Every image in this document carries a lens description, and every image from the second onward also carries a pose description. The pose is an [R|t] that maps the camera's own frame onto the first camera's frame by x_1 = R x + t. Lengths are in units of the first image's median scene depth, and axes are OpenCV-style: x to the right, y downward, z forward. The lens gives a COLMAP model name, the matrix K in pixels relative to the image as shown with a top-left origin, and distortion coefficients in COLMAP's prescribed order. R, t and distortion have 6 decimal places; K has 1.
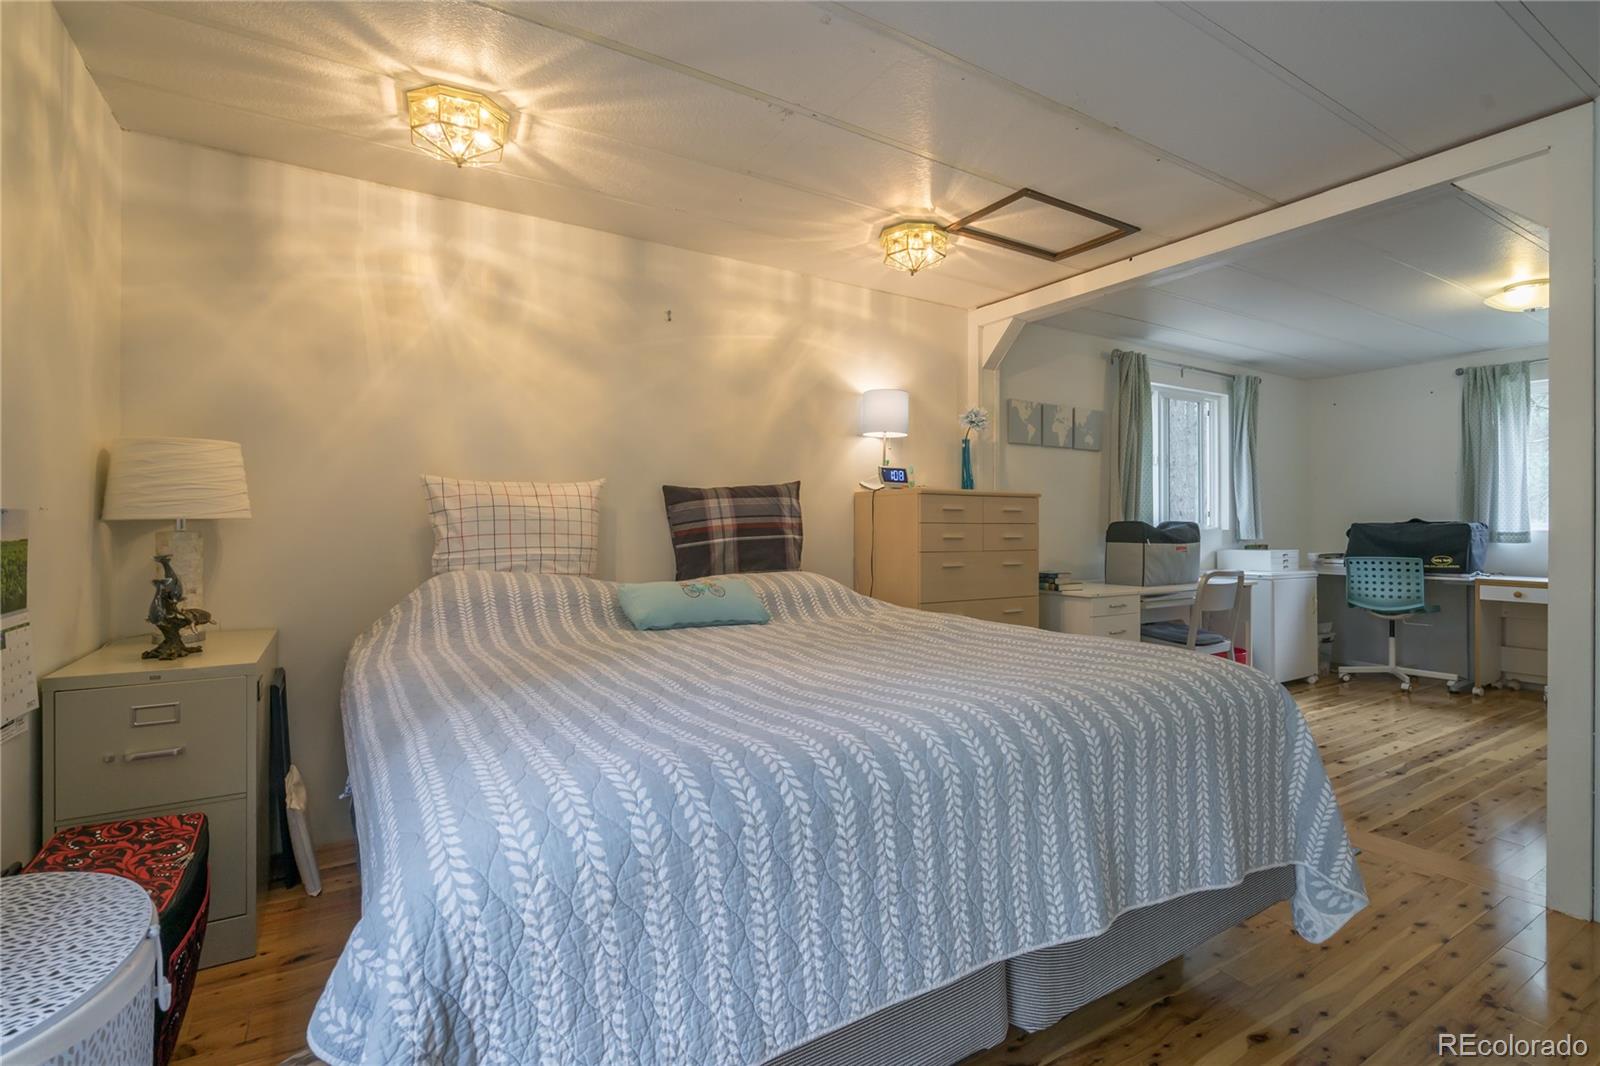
lens RADIAL K [[728.1, 0, 800.3], [0, 728.1, 524.0], [0, 0, 1]] dist [-0.005167, 0.001334]
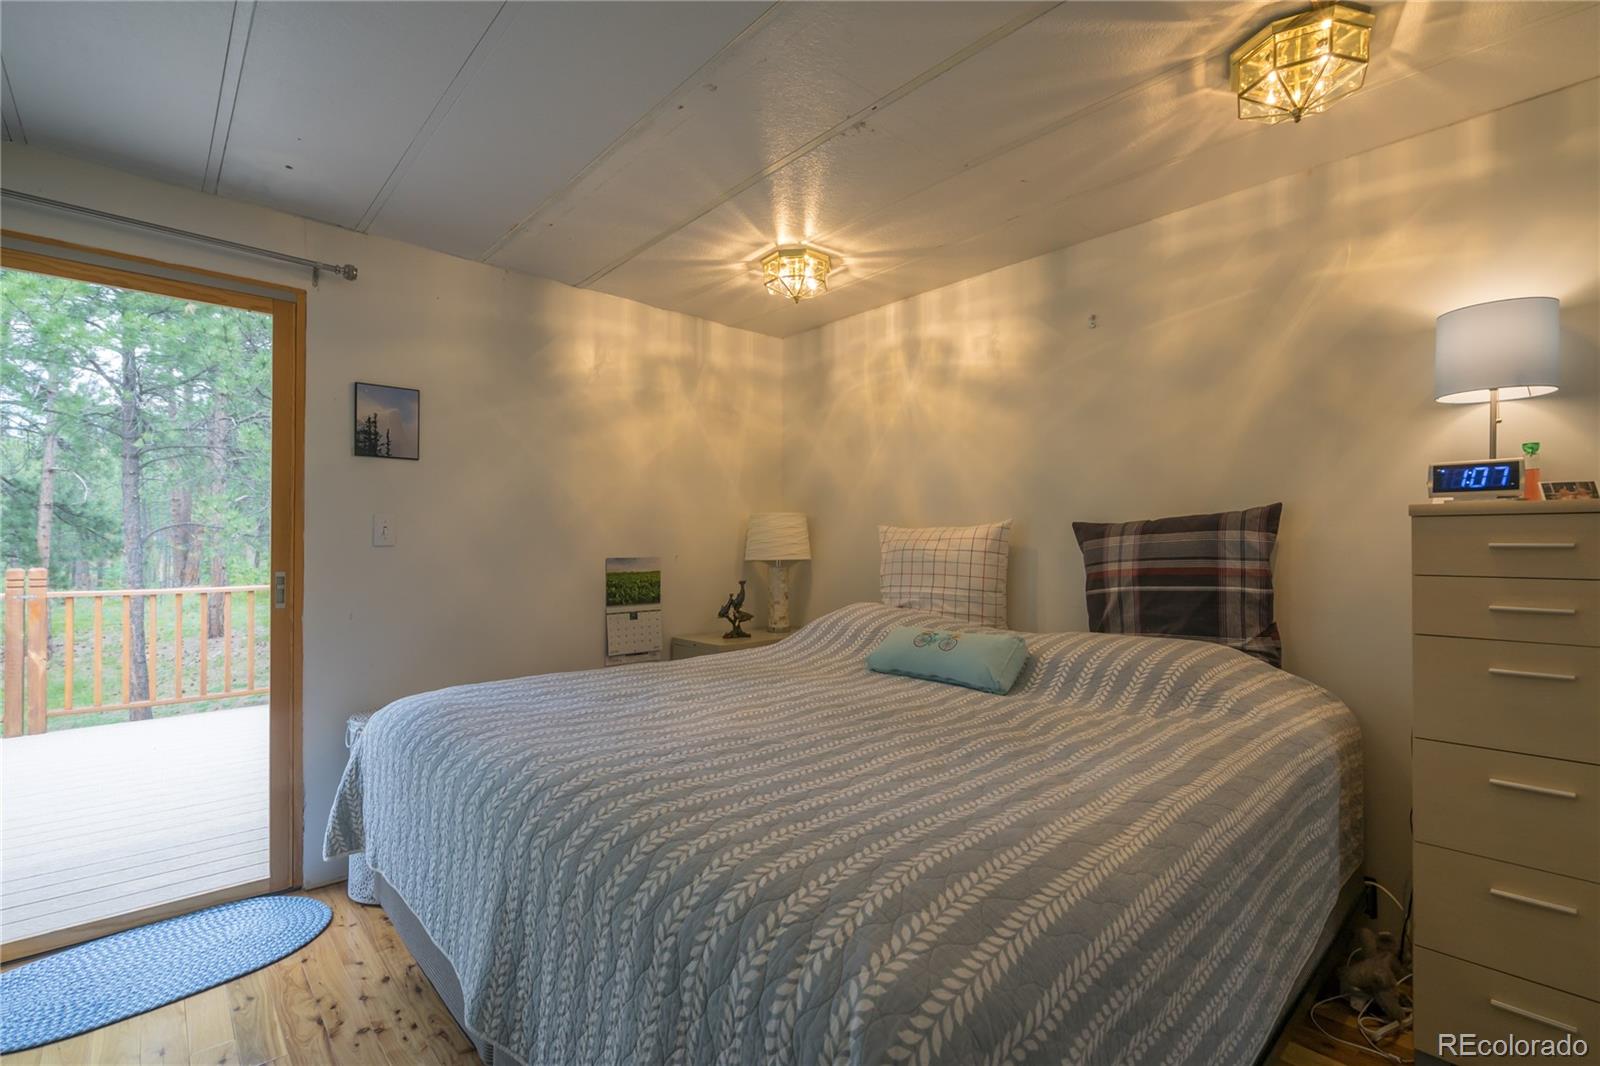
lens RADIAL K [[728.1, 0, 809.0], [0, 728.1, 541.3], [0, 0, 1]] dist [-0.005167, 0.001334]
pose [[0.201519, -0.010717, -0.979426, 0.635490], [0.003833, 0.999941, -0.010153, -0.024342], [0.979477, -0.001708, 0.201549, 0.553238]]
